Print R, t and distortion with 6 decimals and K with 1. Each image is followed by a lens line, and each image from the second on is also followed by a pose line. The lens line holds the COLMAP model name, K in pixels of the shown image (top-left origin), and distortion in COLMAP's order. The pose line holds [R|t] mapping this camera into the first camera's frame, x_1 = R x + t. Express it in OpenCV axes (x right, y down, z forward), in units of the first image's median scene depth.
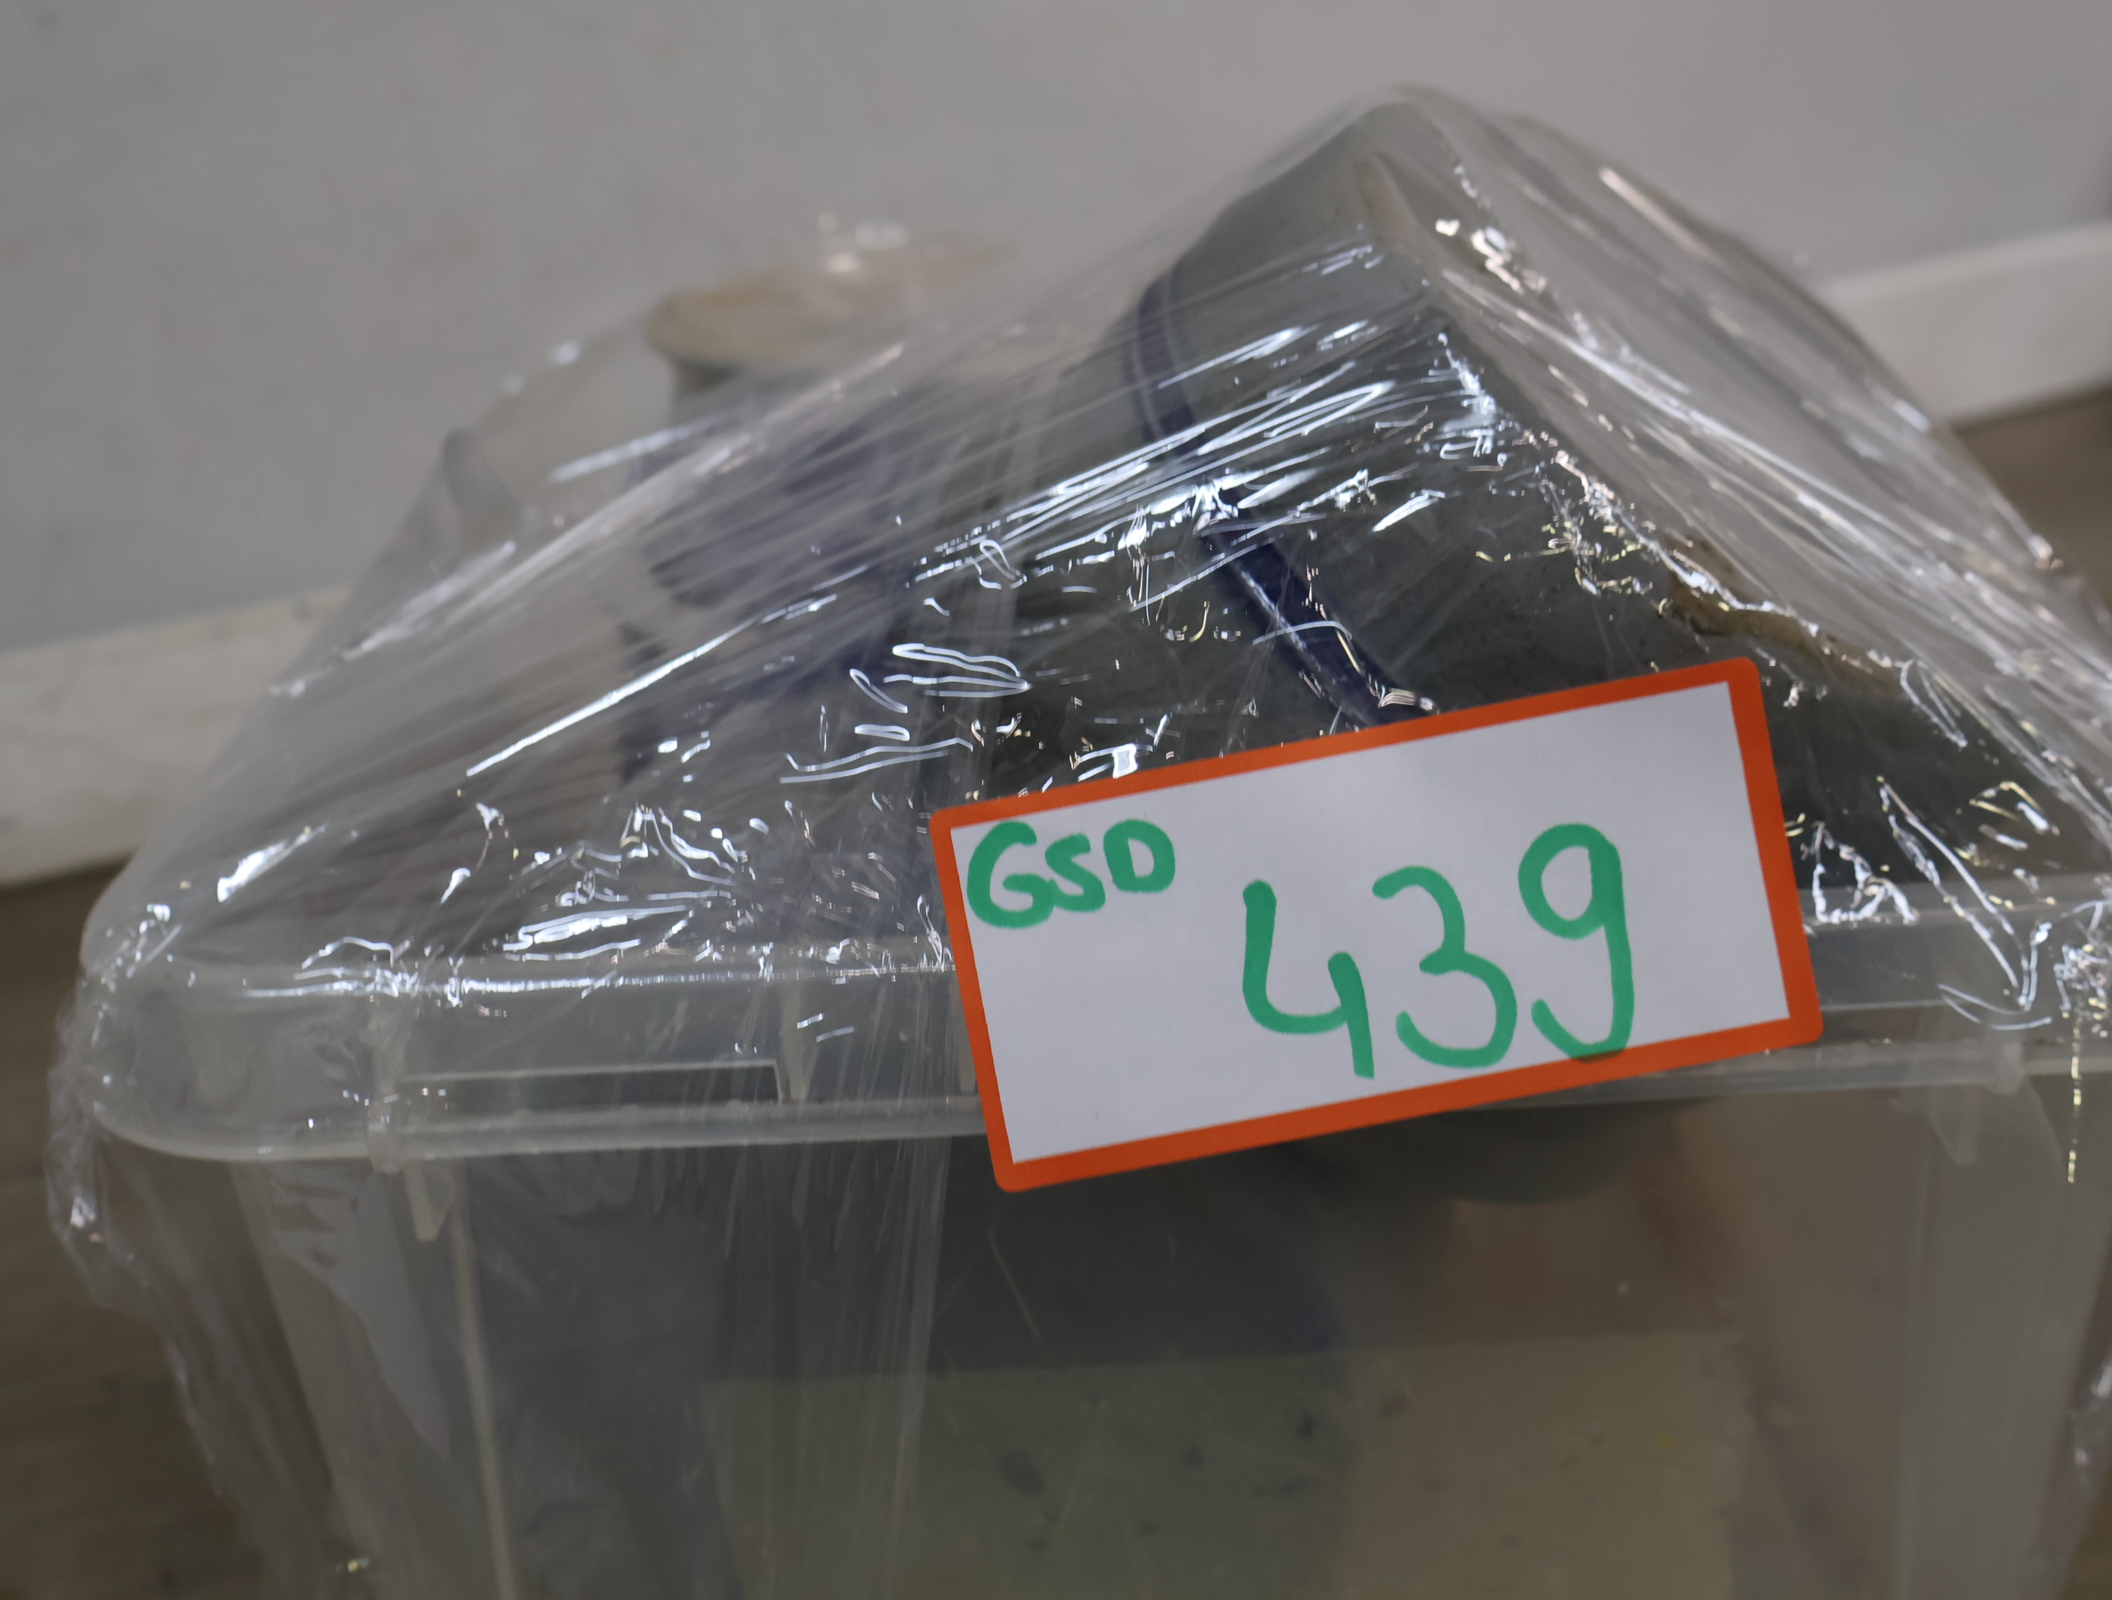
lens RADIAL K [[2307.8, 0, 1044.9], [0, 2307.8, 812.8], [0, 0, 1]] dist [0.009575, 0.000000]
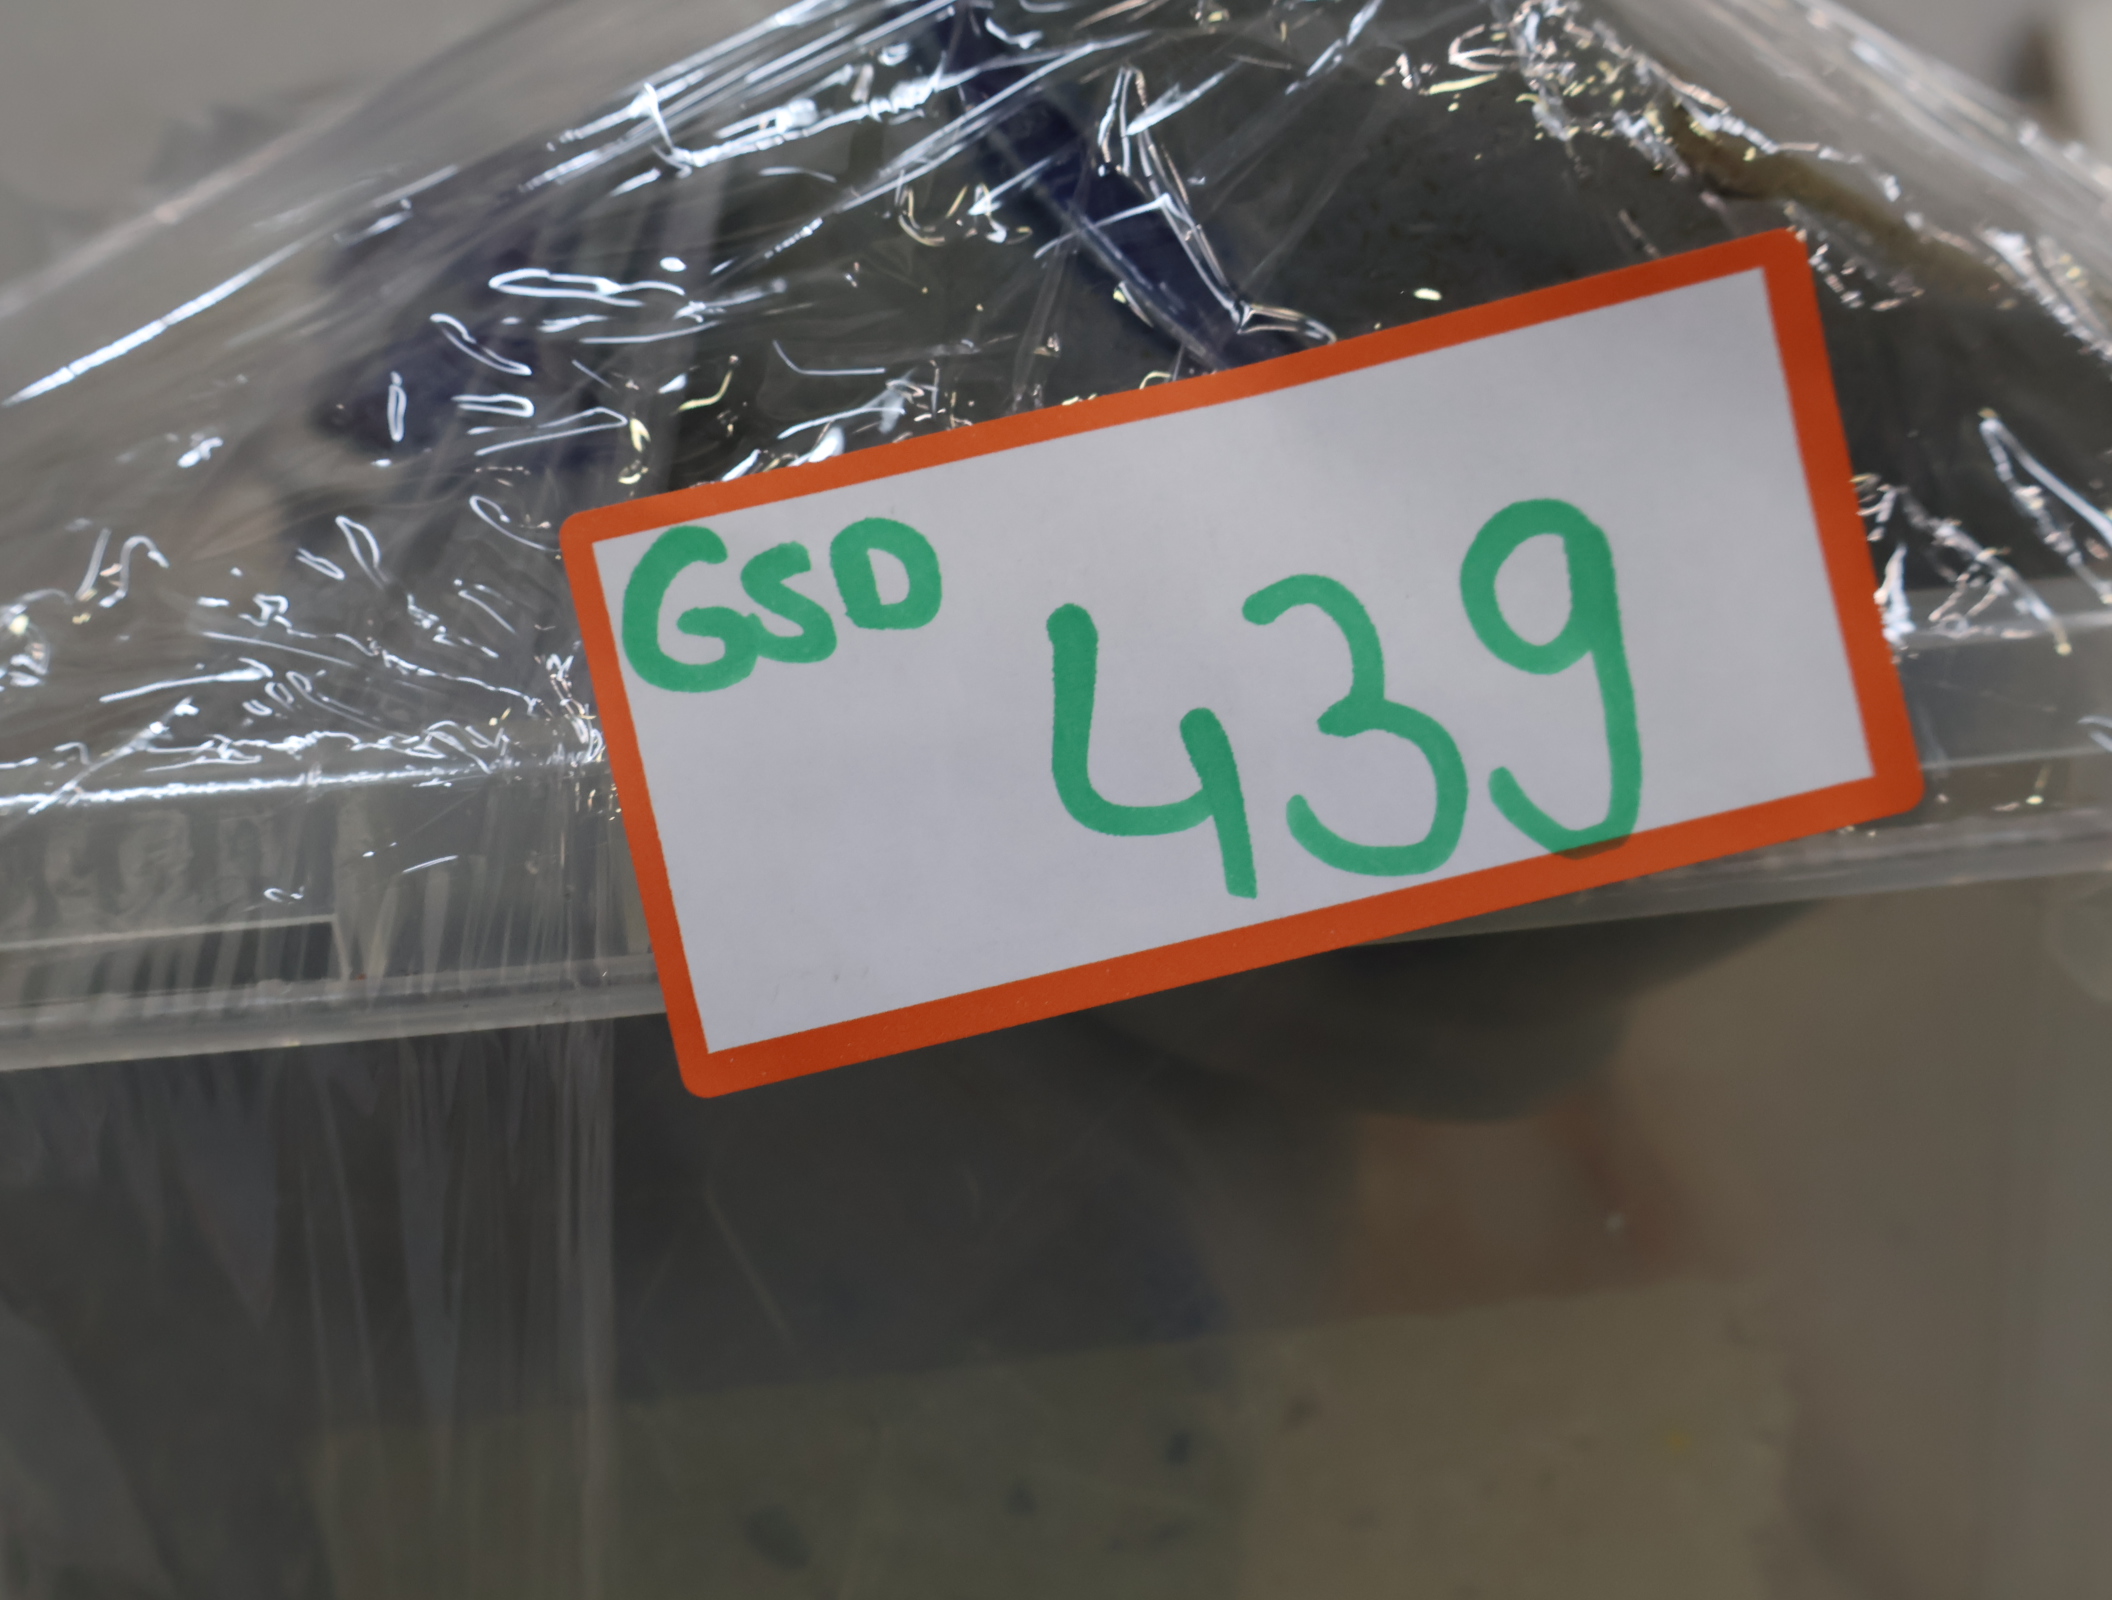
lens RADIAL K [[2307.8, 0, 1062.8], [0, 2307.8, 784.4], [0, 0, 1]] dist [0.009575, 0.000000]
pose [[0.996680, -0.038101, 0.071950, 0.041507], [0.040624, 0.998598, -0.033934, 0.102544], [-0.070556, 0.036744, 0.996831, 0.348386]]
